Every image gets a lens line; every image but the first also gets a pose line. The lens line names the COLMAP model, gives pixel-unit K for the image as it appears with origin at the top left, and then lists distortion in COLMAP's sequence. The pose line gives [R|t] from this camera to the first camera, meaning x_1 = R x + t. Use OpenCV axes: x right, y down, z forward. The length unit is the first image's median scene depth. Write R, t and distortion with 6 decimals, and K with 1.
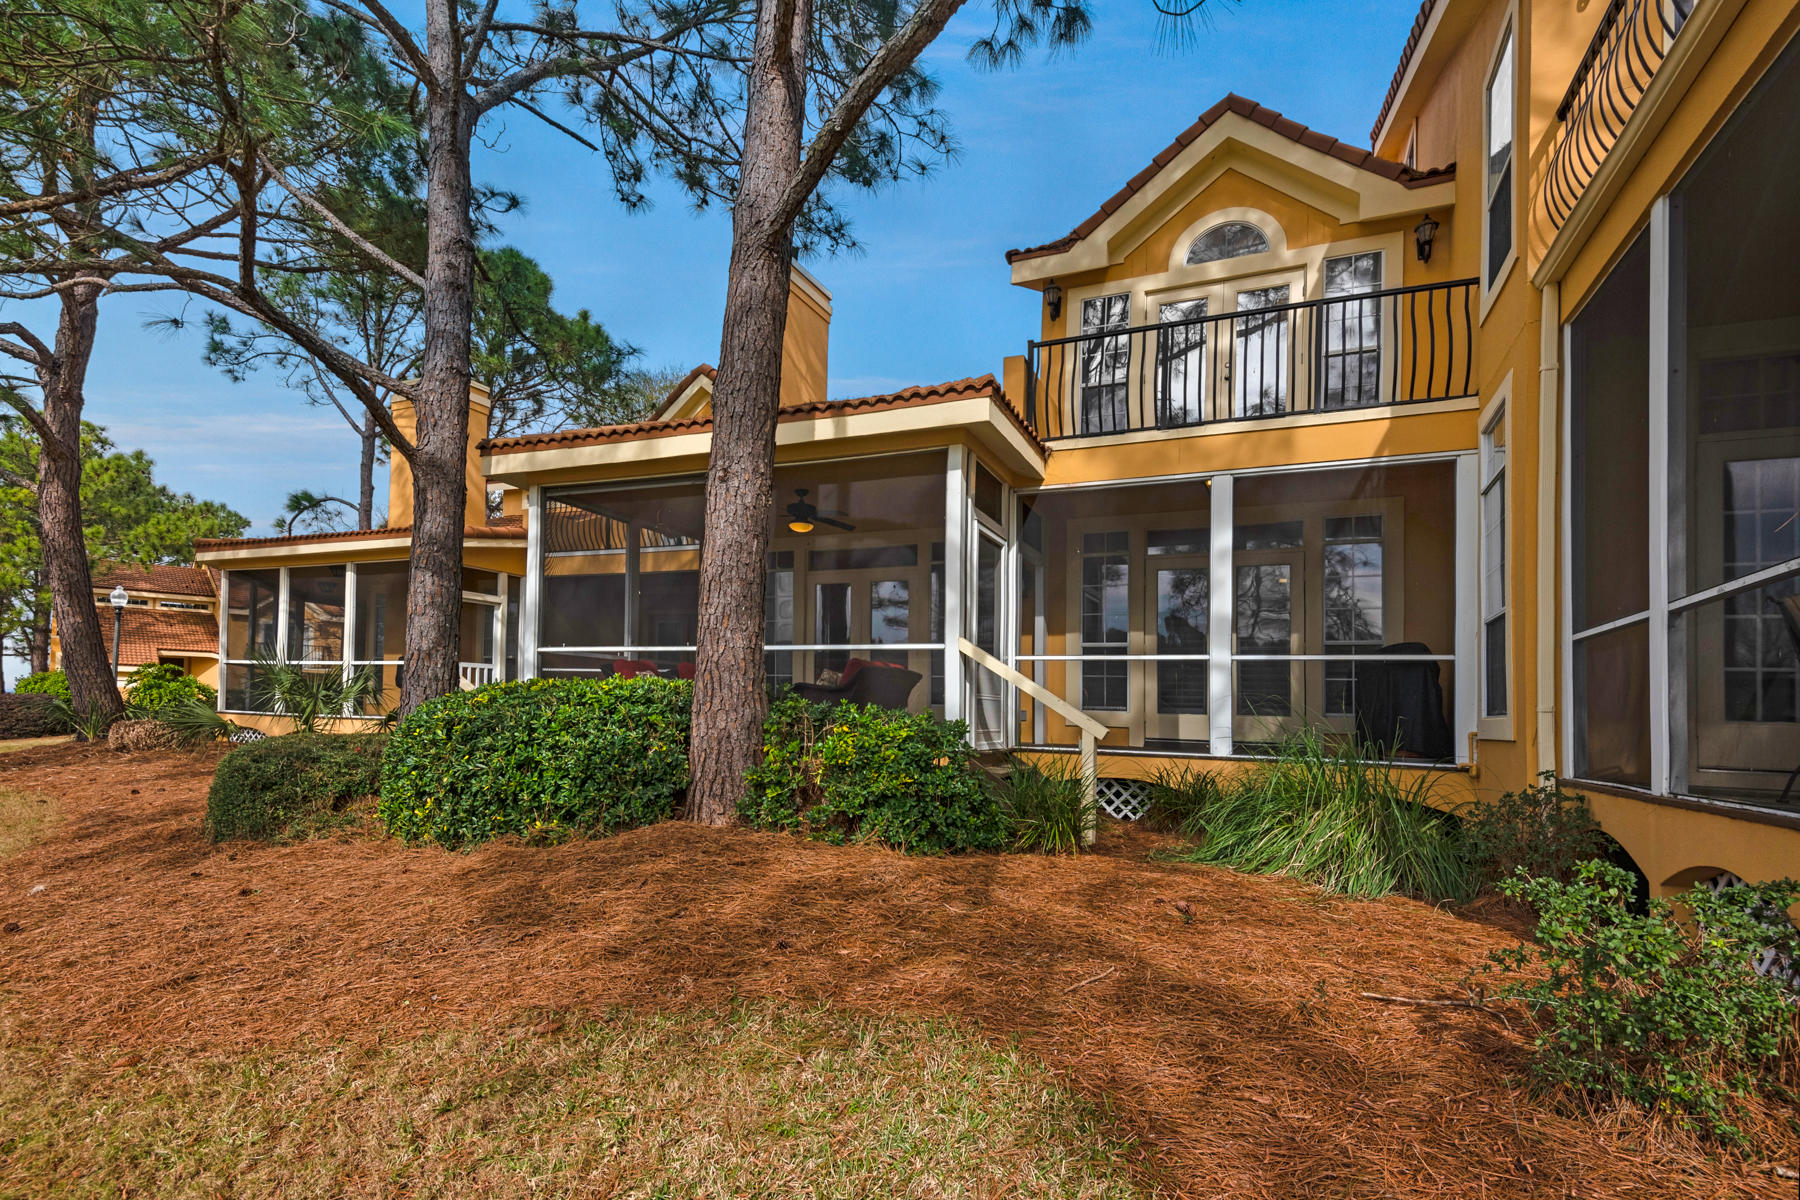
lens RADIAL K [[834.5, 0, 904.4], [0, 834.5, 685.9], [0, 0, 1]] dist [0.001220, 0.000803]
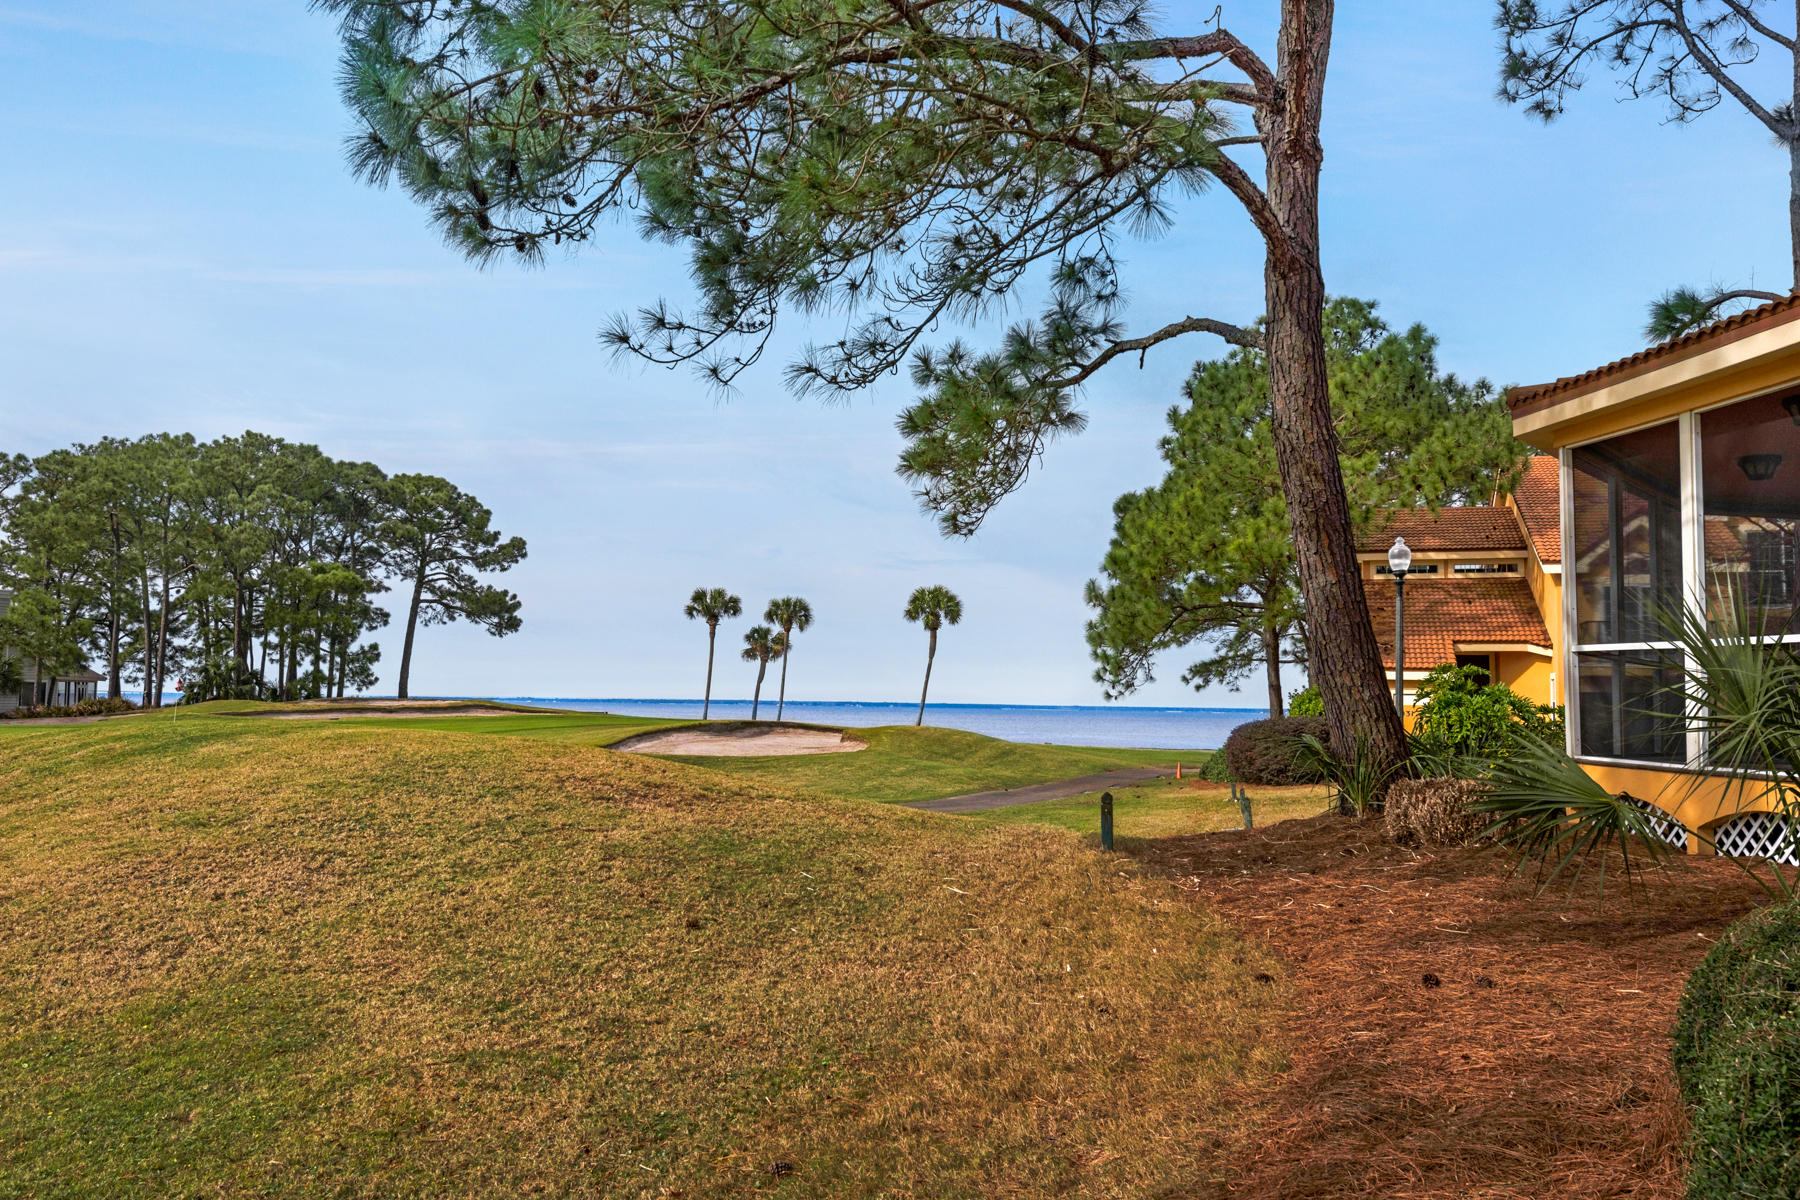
lens RADIAL K [[1572.8, 0, 900.0], [0, 1572.8, 600.0], [0, 0, 1]] dist [0.098174, -0.221561]
pose [[0.484084, -0.072832, -0.871985, -0.088155], [0.021723, 0.997223, -0.071233, -0.000637], [0.874752, 0.015541, 0.484322, 0.097508]]
